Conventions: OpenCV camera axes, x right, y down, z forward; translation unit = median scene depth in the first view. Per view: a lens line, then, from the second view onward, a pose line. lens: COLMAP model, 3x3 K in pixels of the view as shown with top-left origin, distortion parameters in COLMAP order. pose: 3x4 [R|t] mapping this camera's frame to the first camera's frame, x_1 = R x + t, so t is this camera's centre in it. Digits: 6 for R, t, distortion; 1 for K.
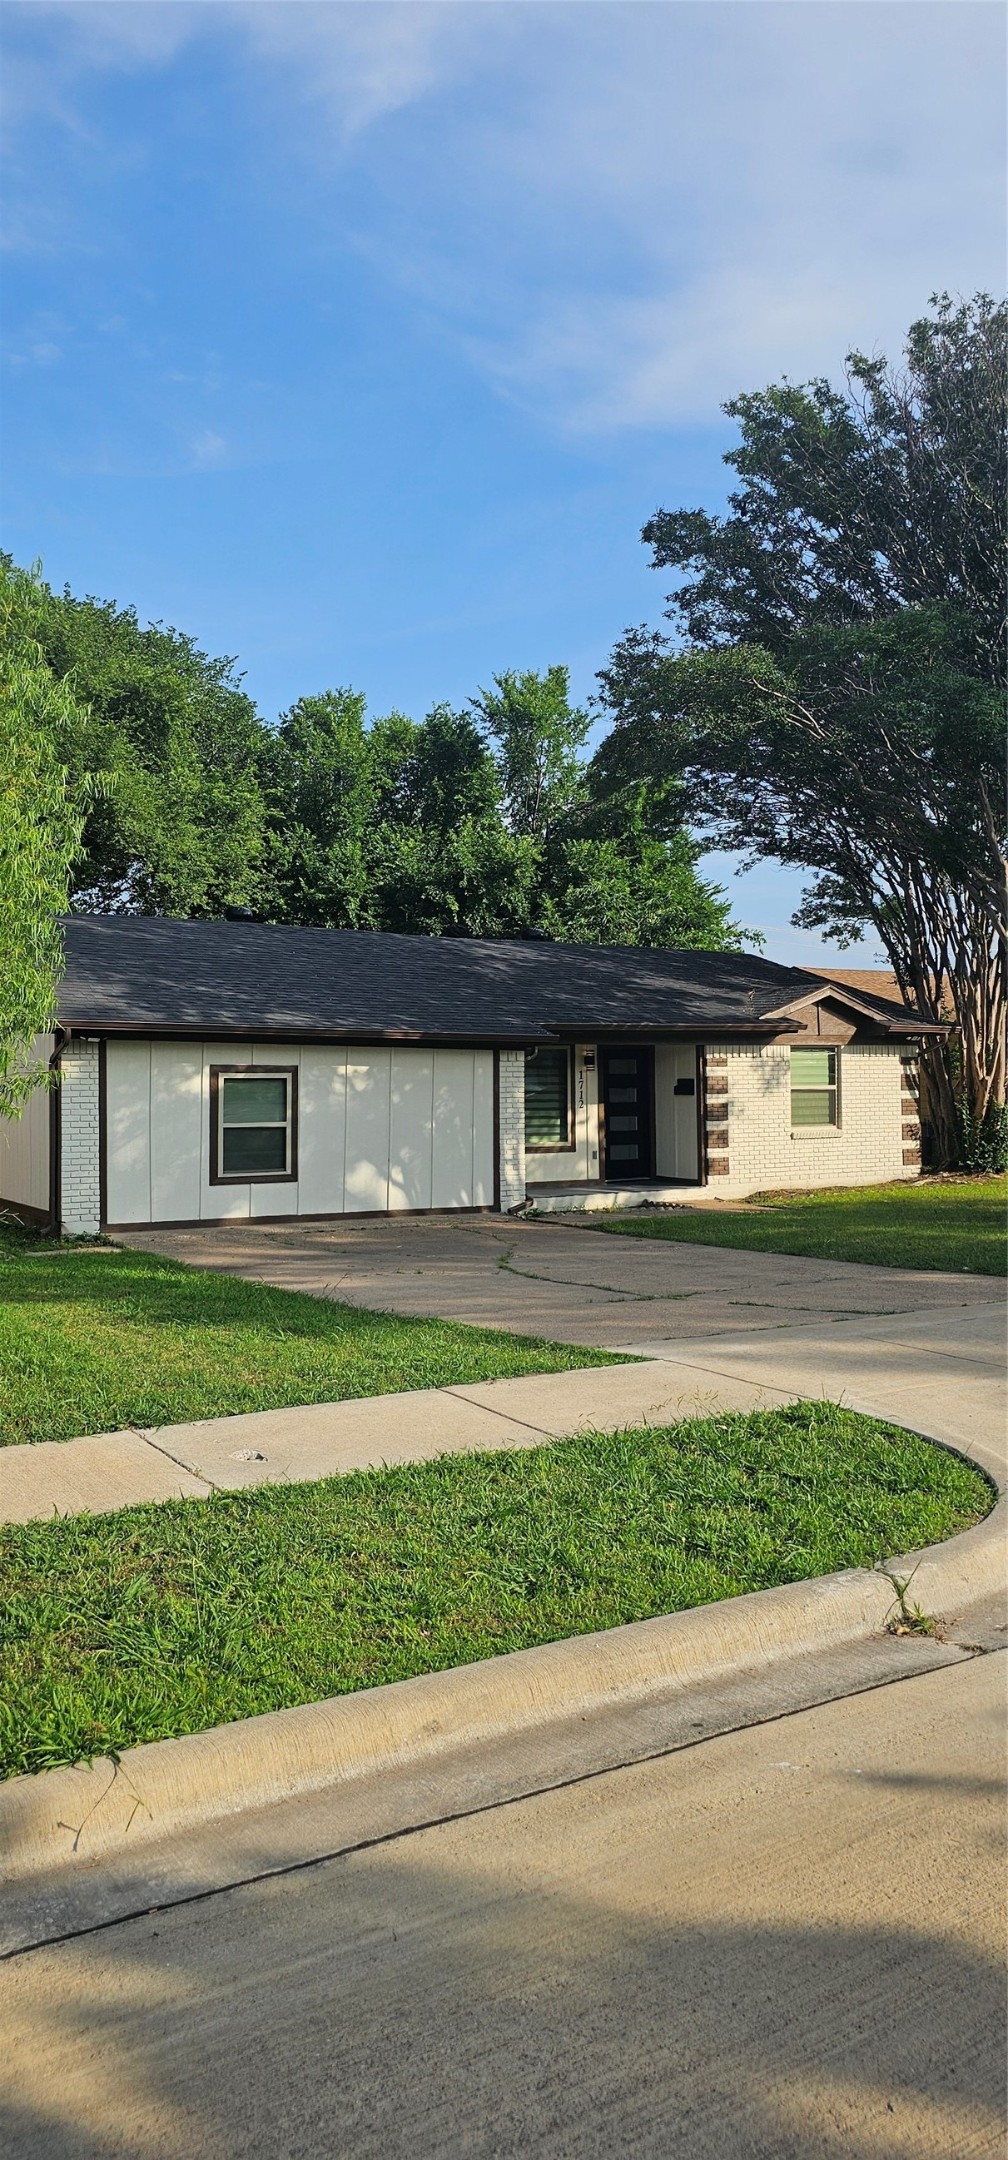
lens RADIAL K [[1509.1, 0, 522.1], [0, 1509.1, 1103.2], [0, 0, 1]] dist [0.074947, -0.069270]
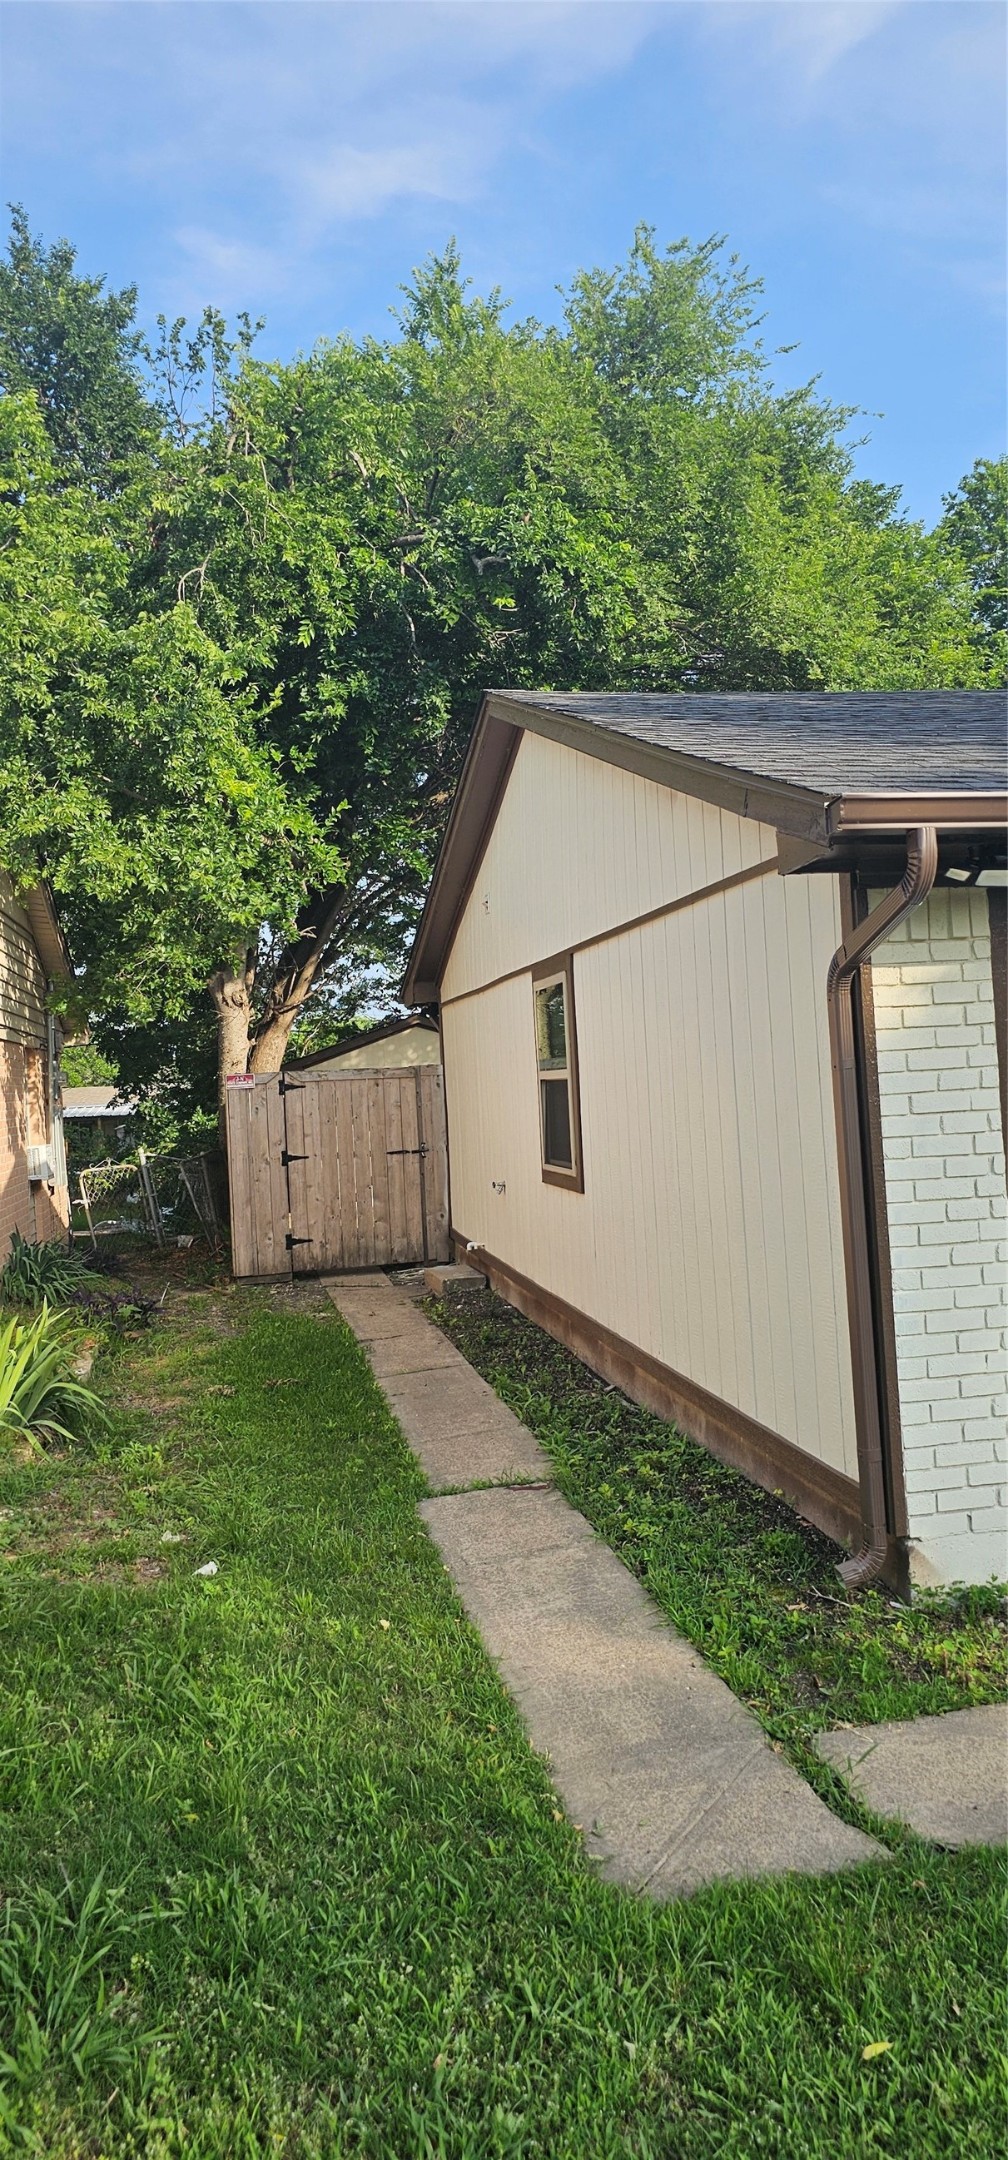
lens RADIAL K [[1505.9, 0, 504.0], [0, 1505.9, 1080.0], [0, 0, 1]] dist [0.068338, -0.066952]
pose [[0.945190, -0.042822, -0.323700, -0.185614], [0.040694, 0.999083, -0.013343, -0.003903], [0.323974, -0.000561, 0.946066, 0.471438]]
